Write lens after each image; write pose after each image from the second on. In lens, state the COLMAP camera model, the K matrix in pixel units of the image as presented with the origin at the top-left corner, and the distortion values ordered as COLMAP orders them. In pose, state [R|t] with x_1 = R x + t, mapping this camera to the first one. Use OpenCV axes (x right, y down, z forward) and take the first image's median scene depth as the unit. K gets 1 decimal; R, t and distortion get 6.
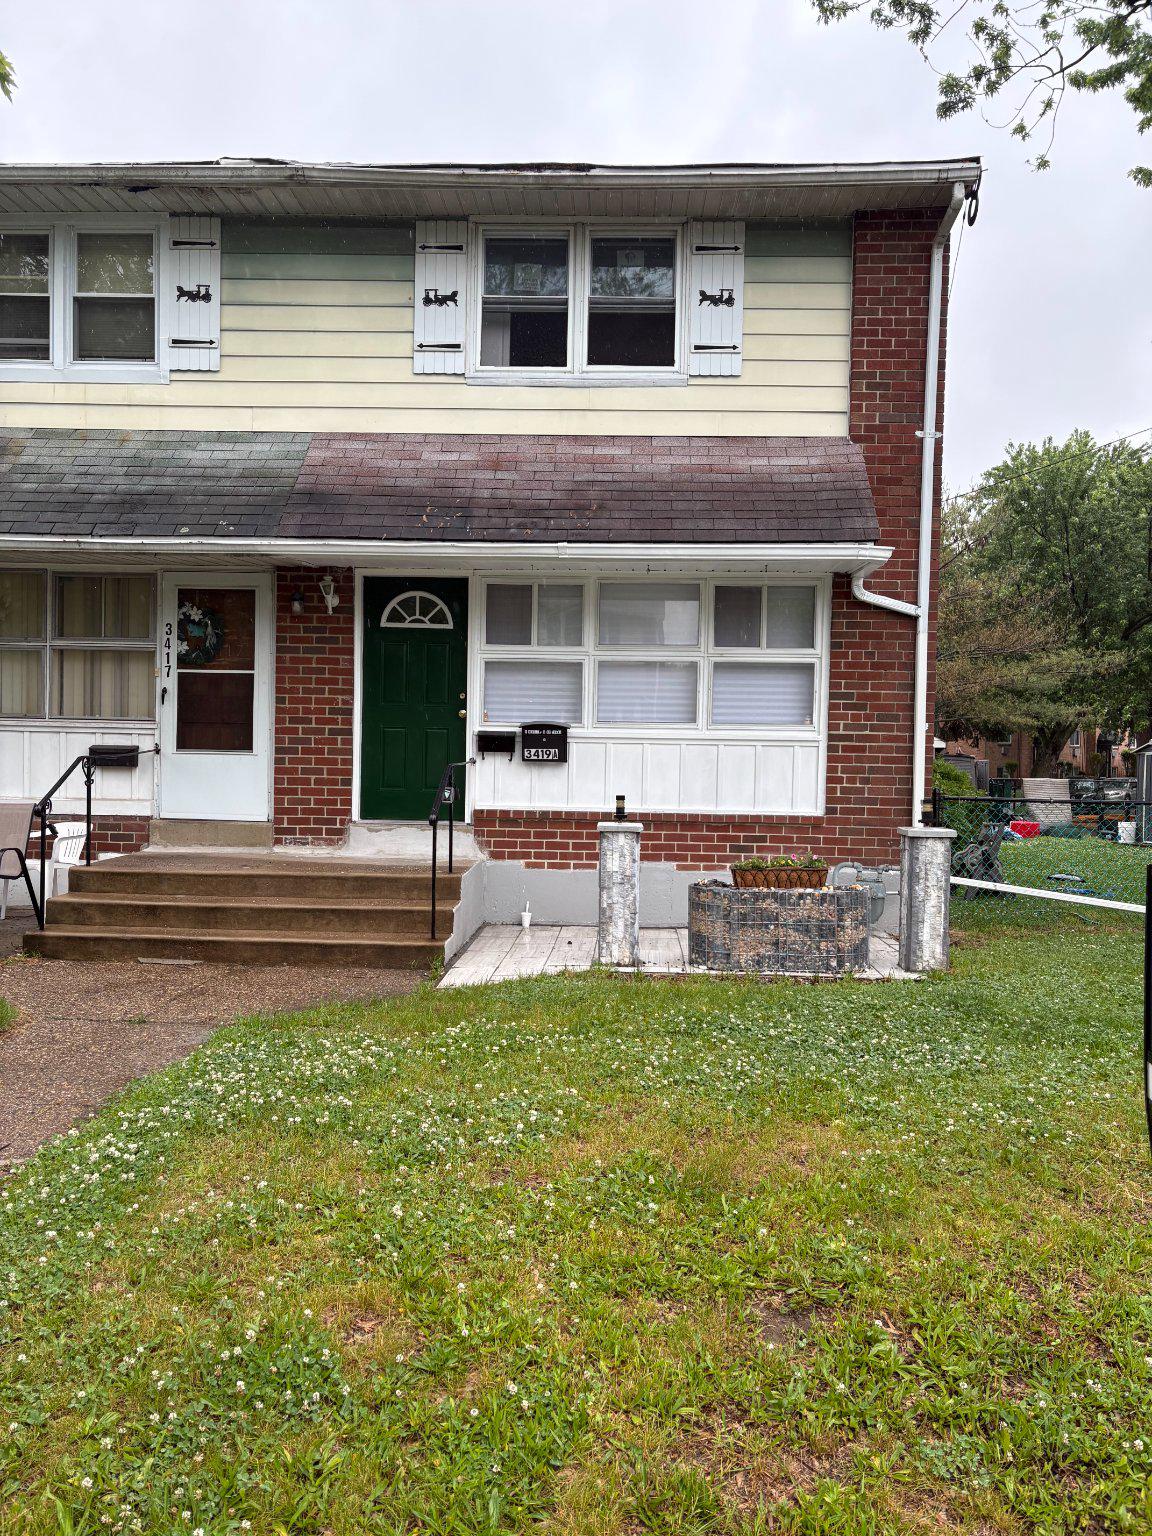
lens RADIAL K [[1145.0, 0, 570.4], [0, 1145.0, 773.2], [0, 0, 1]] dist [0.040903, -0.041919]
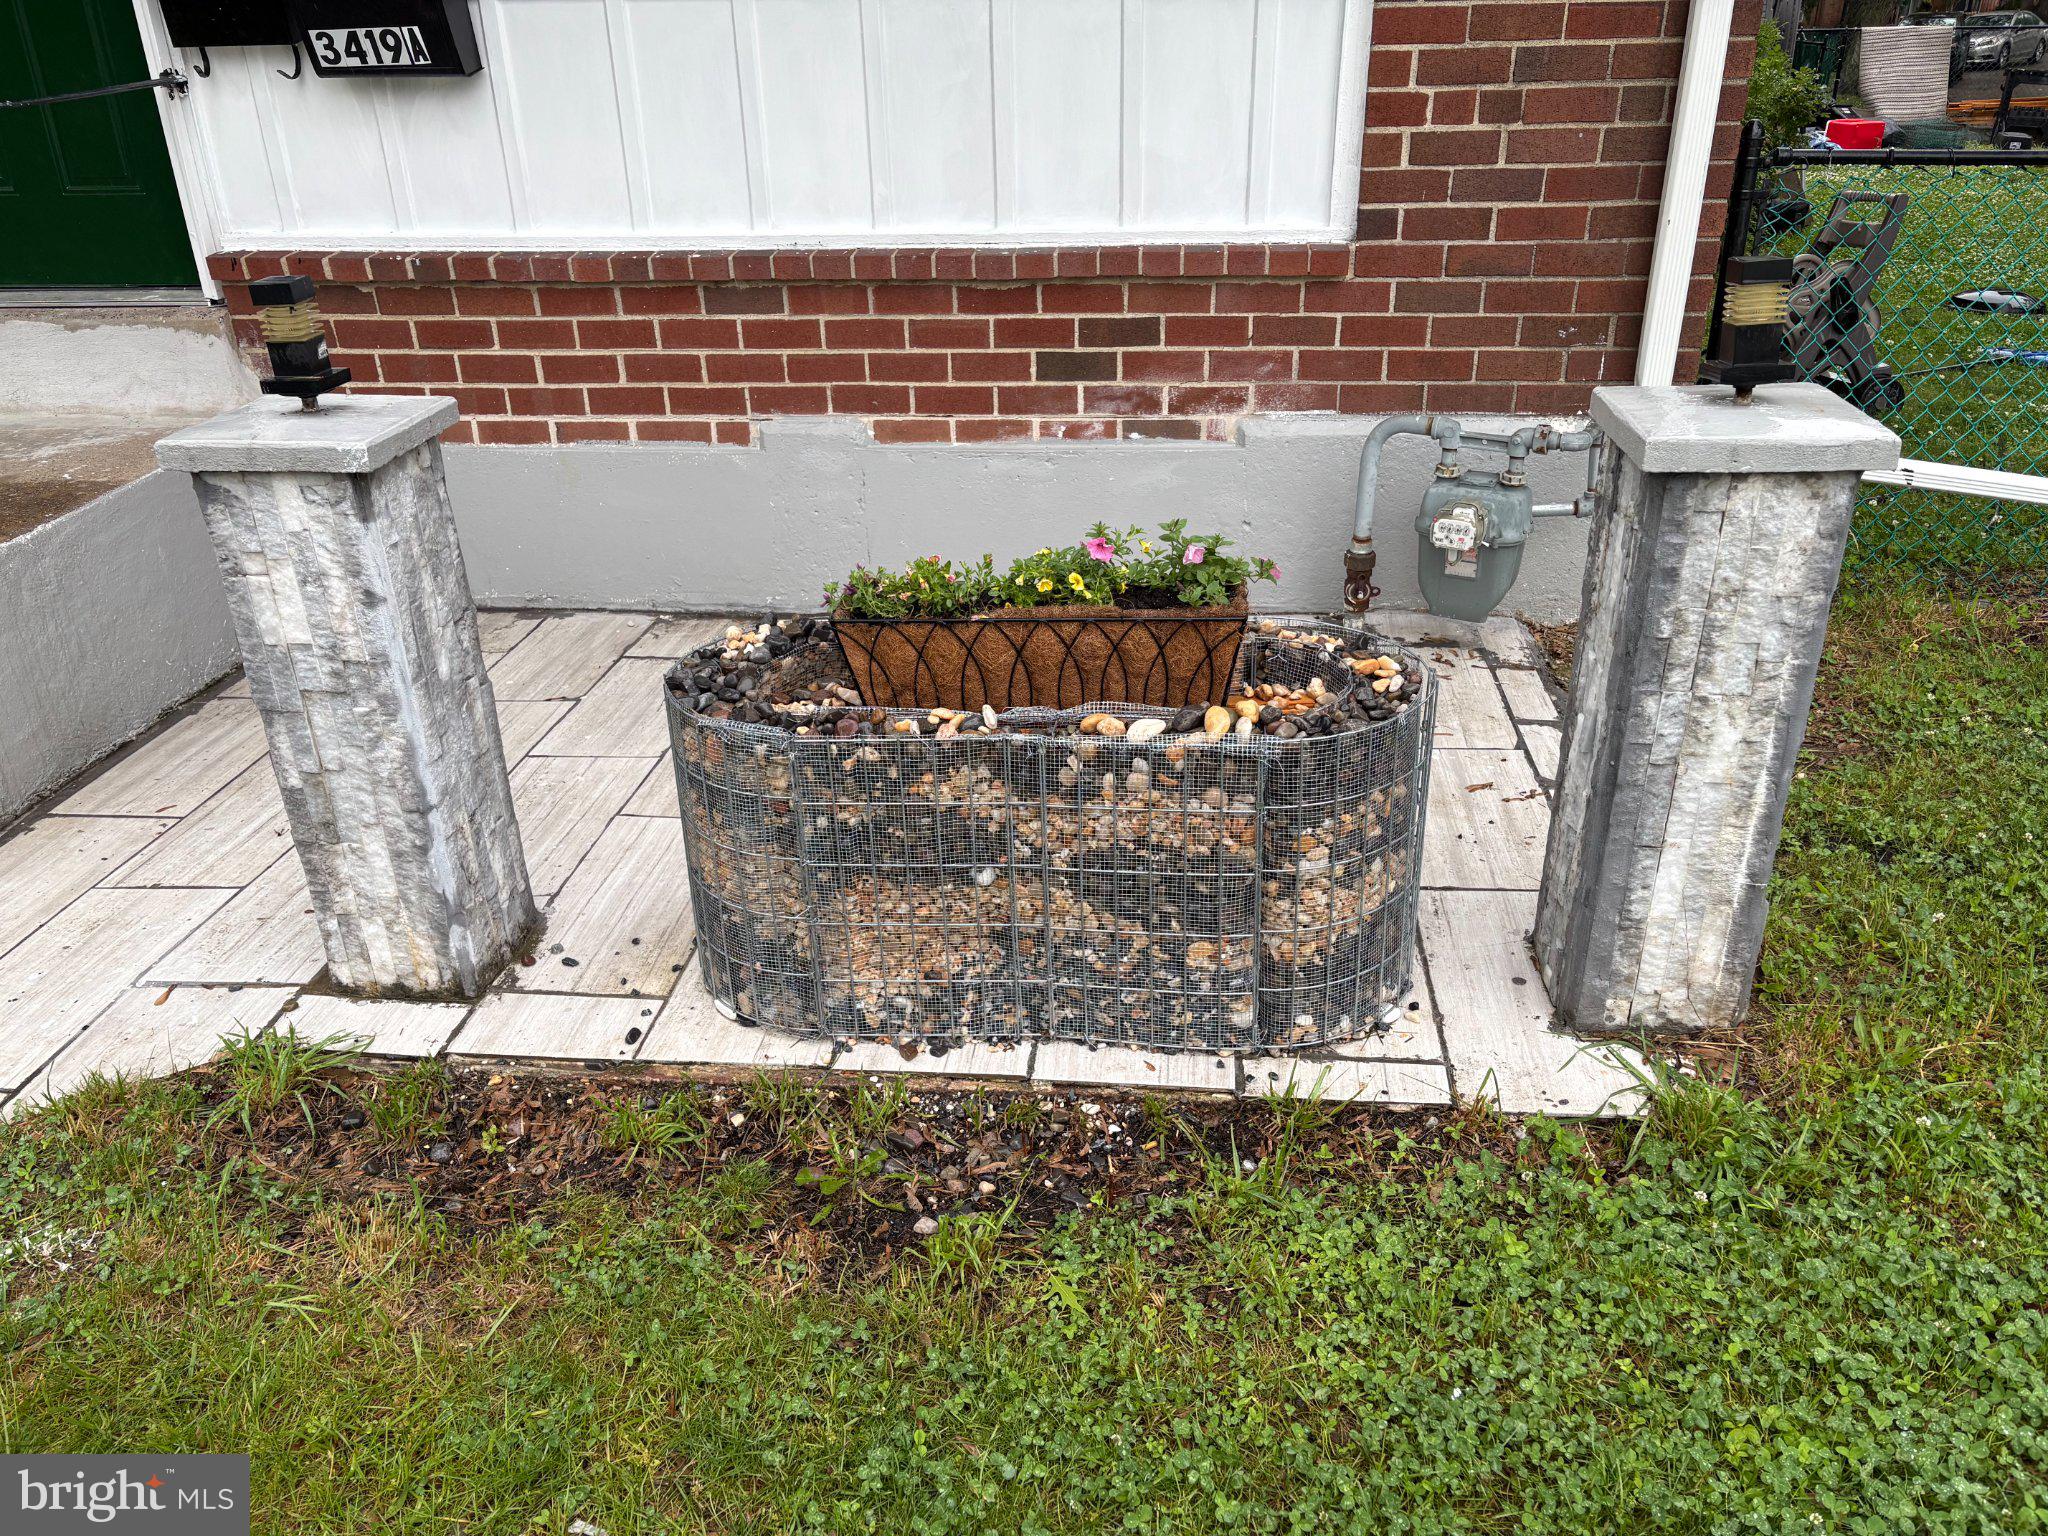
lens RADIAL K [[1526.7, 0, 1037.3], [0, 1526.7, 777.1], [0, 0, 1]] dist [0.040903, -0.041919]
pose [[0.998116, -0.013302, -0.059897, 0.162633], [0.037921, 0.901179, 0.431786, -0.012750], [0.048234, -0.433244, 0.899985, 0.581996]]
